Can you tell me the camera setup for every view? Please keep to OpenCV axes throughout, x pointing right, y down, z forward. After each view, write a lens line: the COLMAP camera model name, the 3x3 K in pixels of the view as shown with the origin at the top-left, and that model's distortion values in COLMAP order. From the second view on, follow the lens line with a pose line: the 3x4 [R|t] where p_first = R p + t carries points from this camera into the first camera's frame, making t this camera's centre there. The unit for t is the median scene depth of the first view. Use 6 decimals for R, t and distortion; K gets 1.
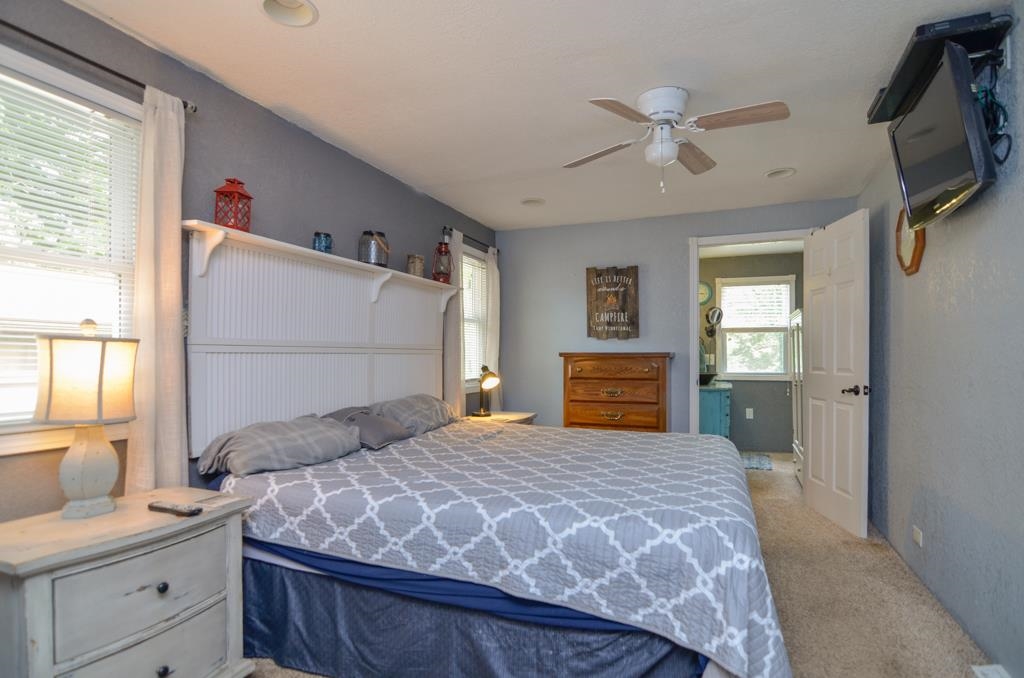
lens RADIAL K [[531.3, 0, 536.5], [0, 531.3, 358.9], [0, 0, 1]] dist [-0.004721, -0.013688]
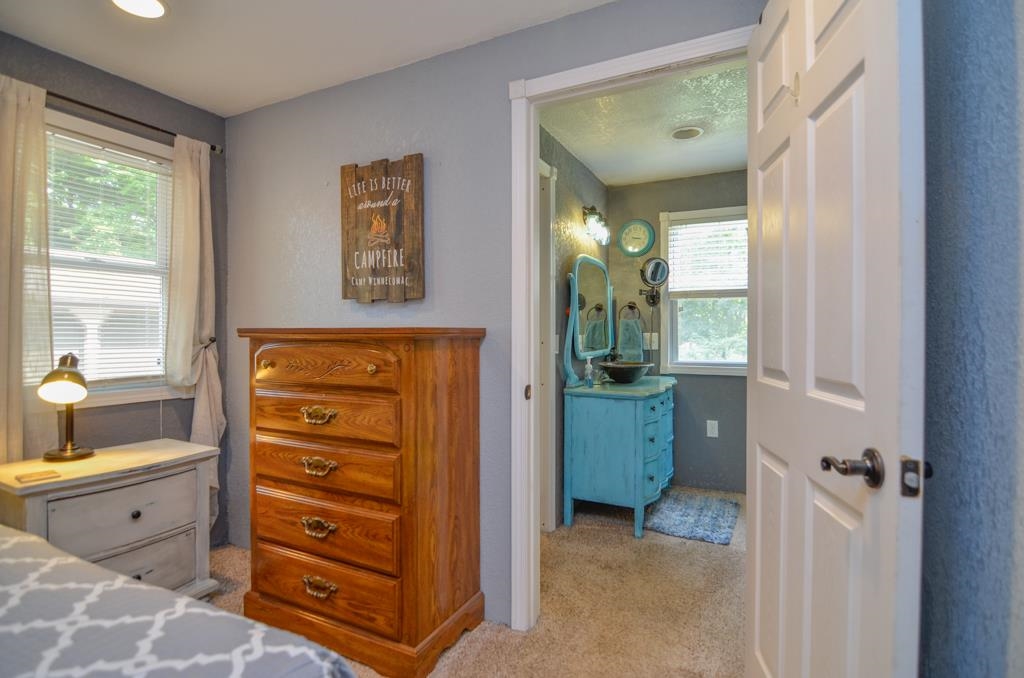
lens RADIAL K [[511.0, 0, 524.6], [0, 511.0, 342.3], [0, 0, 1]] dist [0.000128, -0.018380]
pose [[0.995239, 0.004273, -0.097370, 0.672312], [-0.003392, 0.999952, 0.009209, -0.008087], [0.097405, -0.008835, 0.995206, 1.078462]]
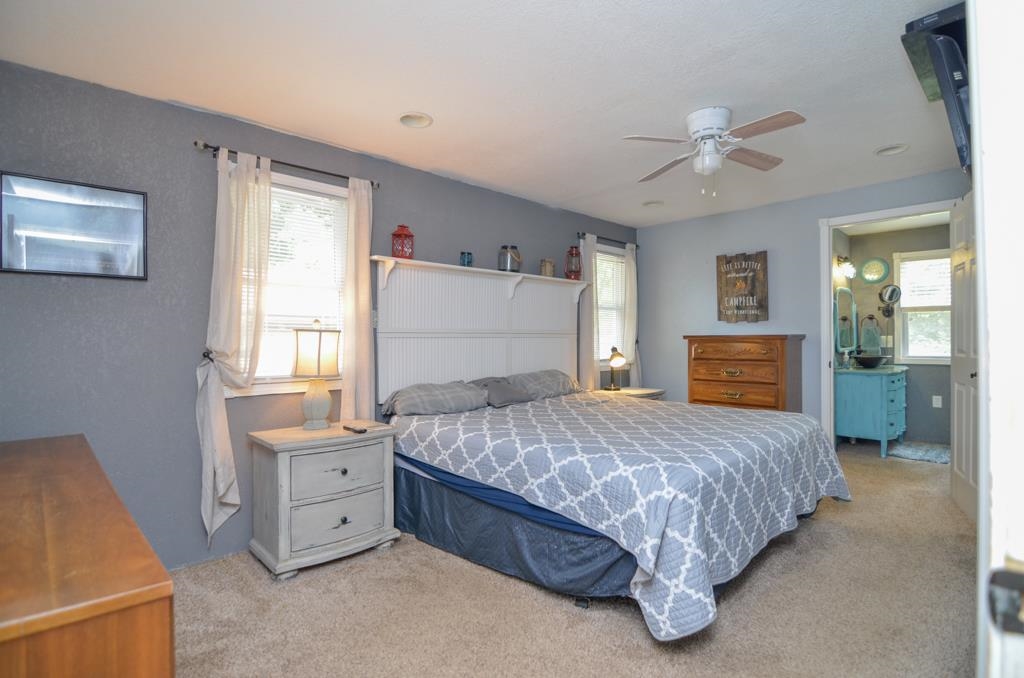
lens RADIAL K [[511.0, 0, 524.6], [0, 511.0, 342.3], [0, 0, 1]] dist [0.000128, -0.018380]
pose [[0.905723, -0.001646, -0.423867, 0.372992], [0.002072, 0.999998, 0.000544, 0.001744], [0.423865, -0.001371, 0.905725, -0.194522]]
